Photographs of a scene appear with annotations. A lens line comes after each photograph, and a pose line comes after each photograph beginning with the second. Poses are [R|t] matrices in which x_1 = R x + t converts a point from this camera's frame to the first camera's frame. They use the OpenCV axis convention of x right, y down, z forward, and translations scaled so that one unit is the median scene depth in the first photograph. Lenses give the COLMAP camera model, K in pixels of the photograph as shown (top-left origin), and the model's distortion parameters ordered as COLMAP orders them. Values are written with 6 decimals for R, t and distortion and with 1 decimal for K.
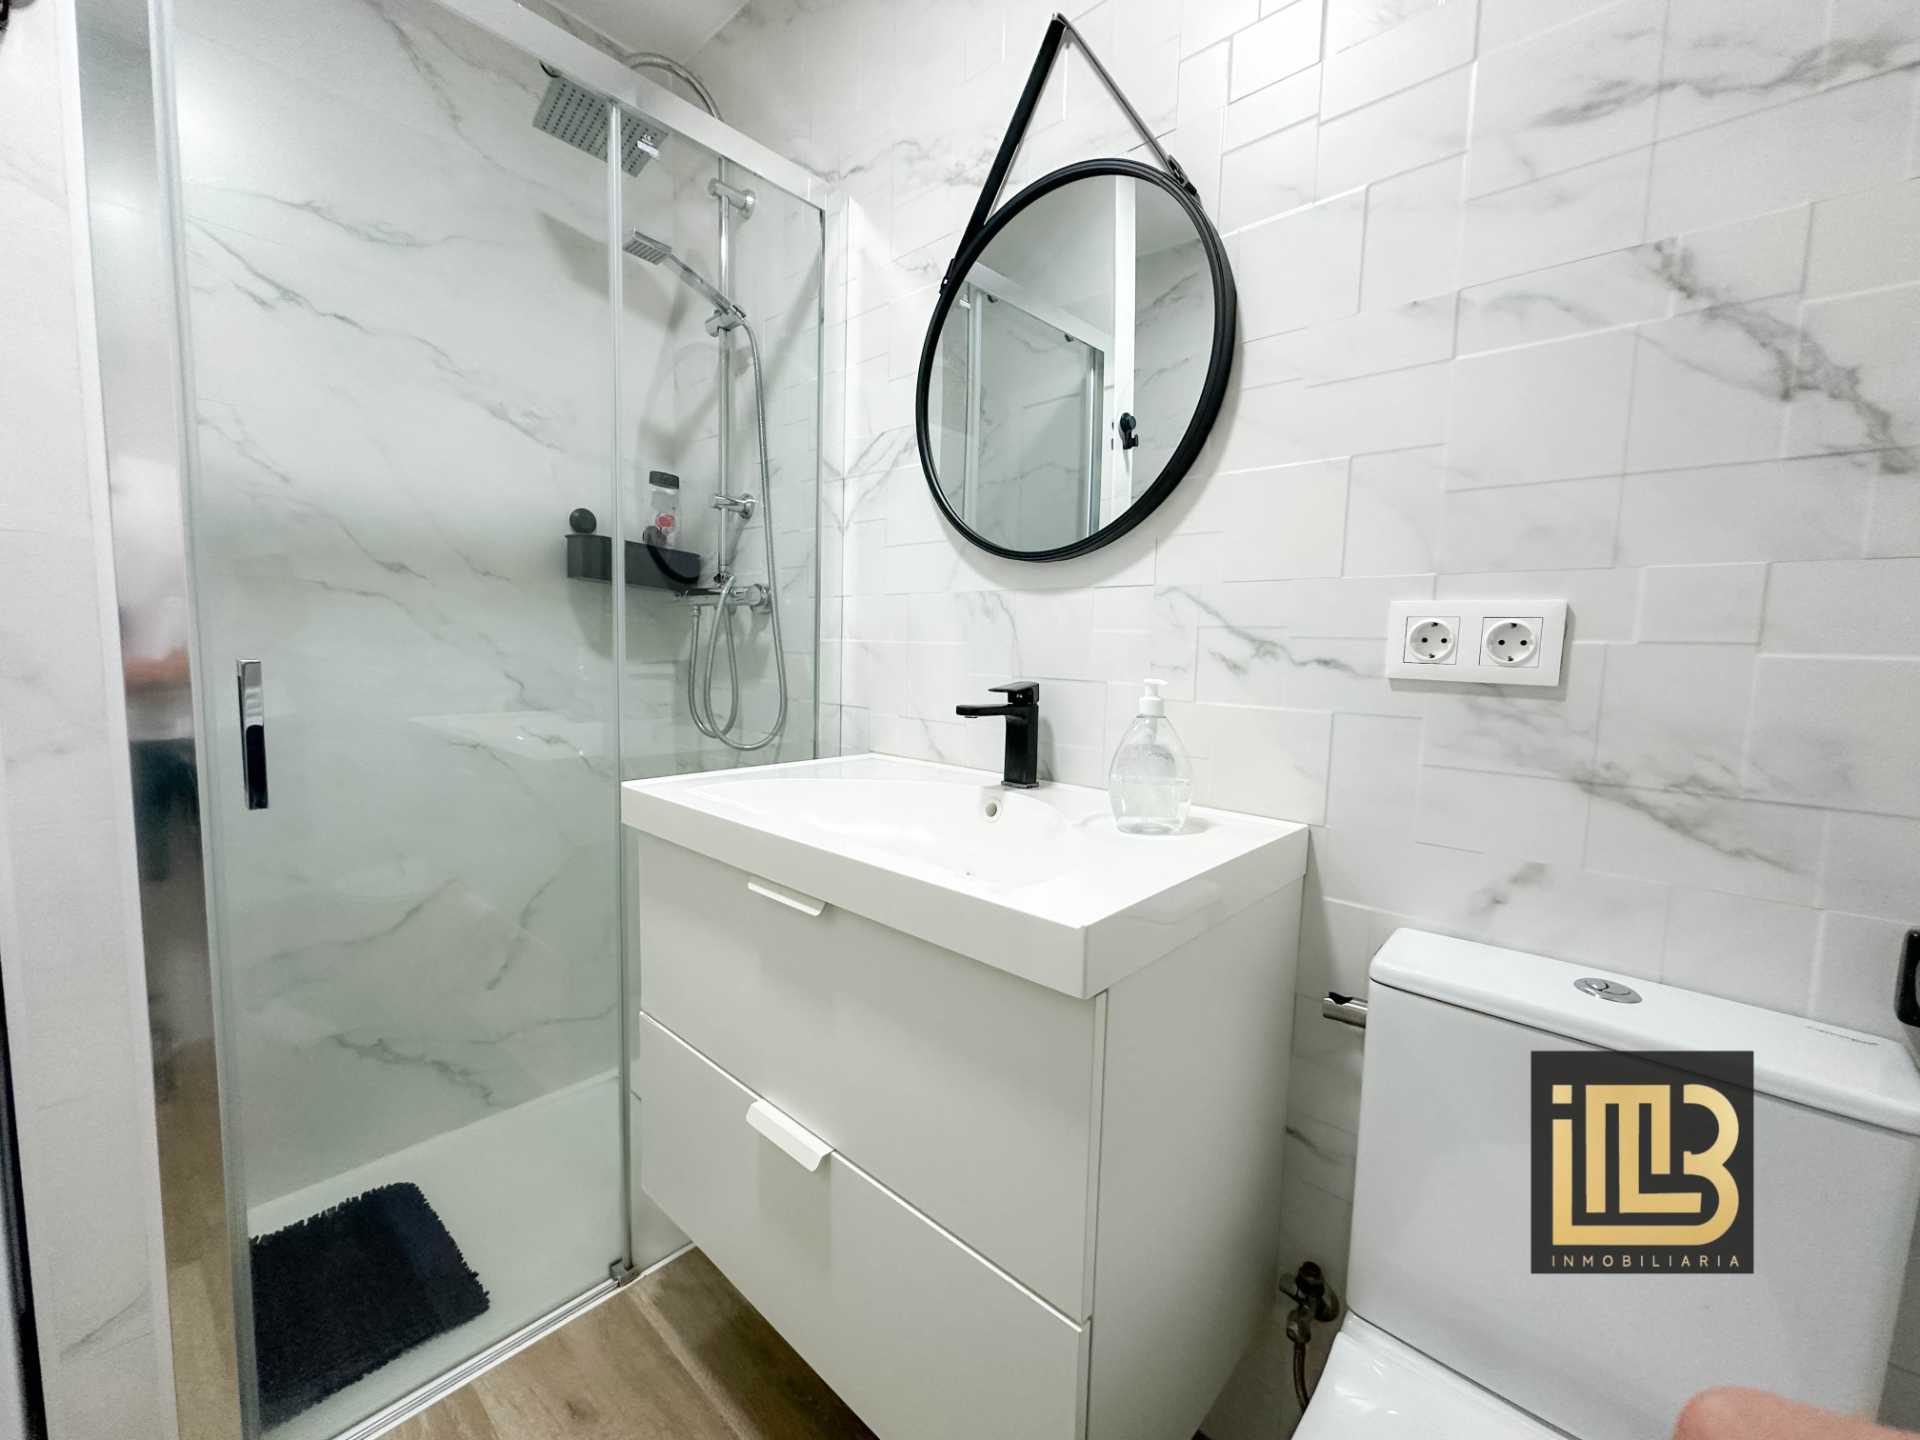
lens RADIAL K [[773.9, 0, 952.0], [0, 773.9, 713.1], [0, 0, 1]] dist [-0.003378, 0.001231]
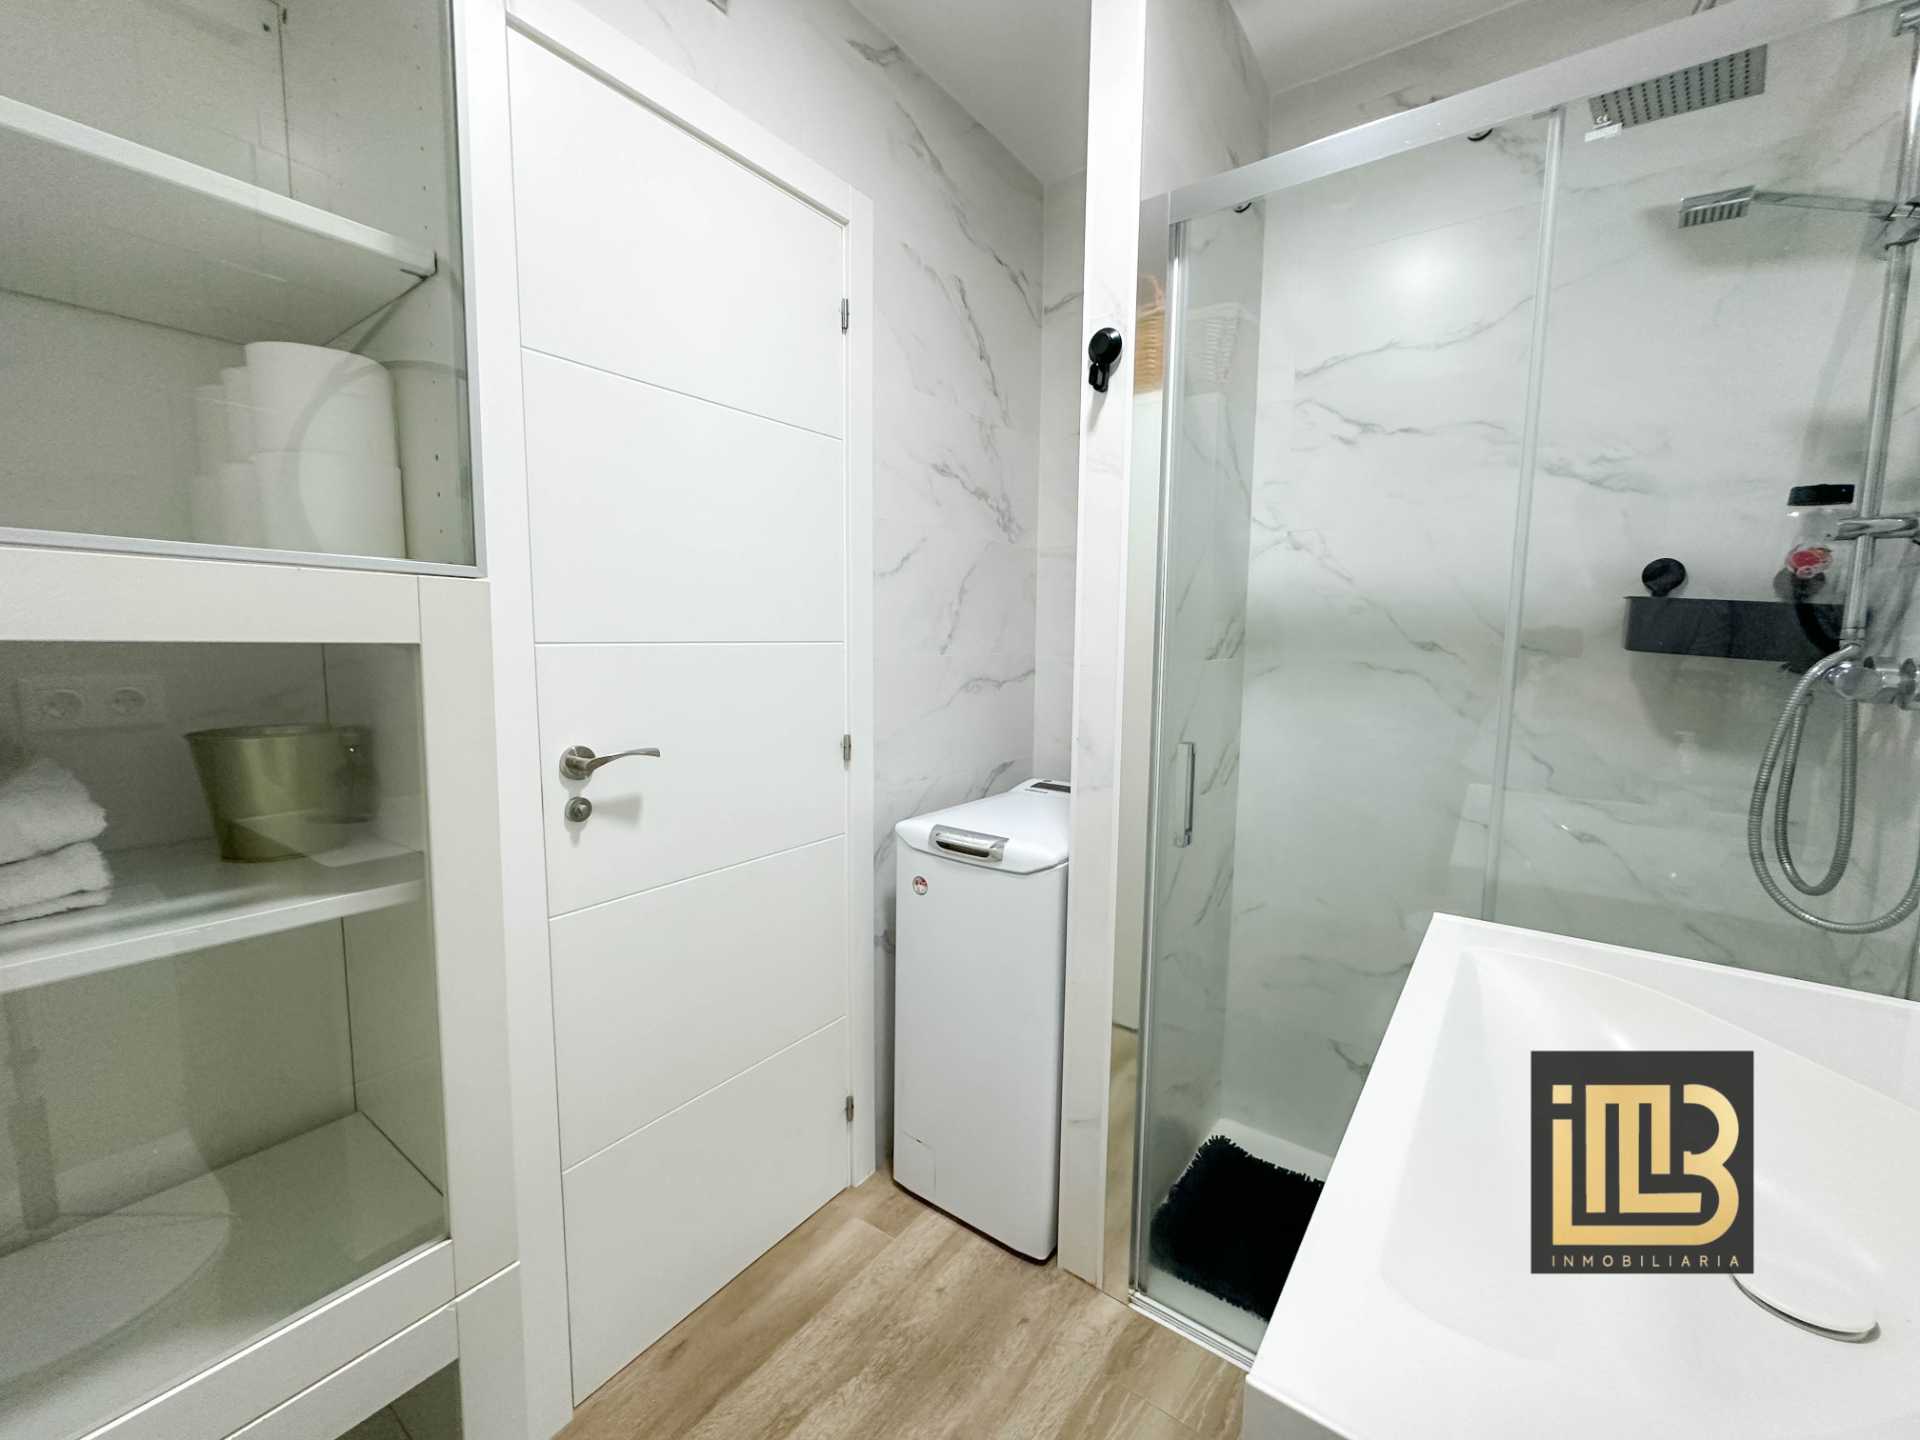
lens RADIAL K [[773.9, 0, 956.2], [0, 773.9, 721.6], [0, 0, 1]] dist [-0.003378, 0.001231]
pose [[0.095427, 0.079542, -0.992253, 0.571161], [-0.106588, 0.991888, 0.069262, -0.182378], [0.989713, 0.099153, 0.103132, 0.516913]]
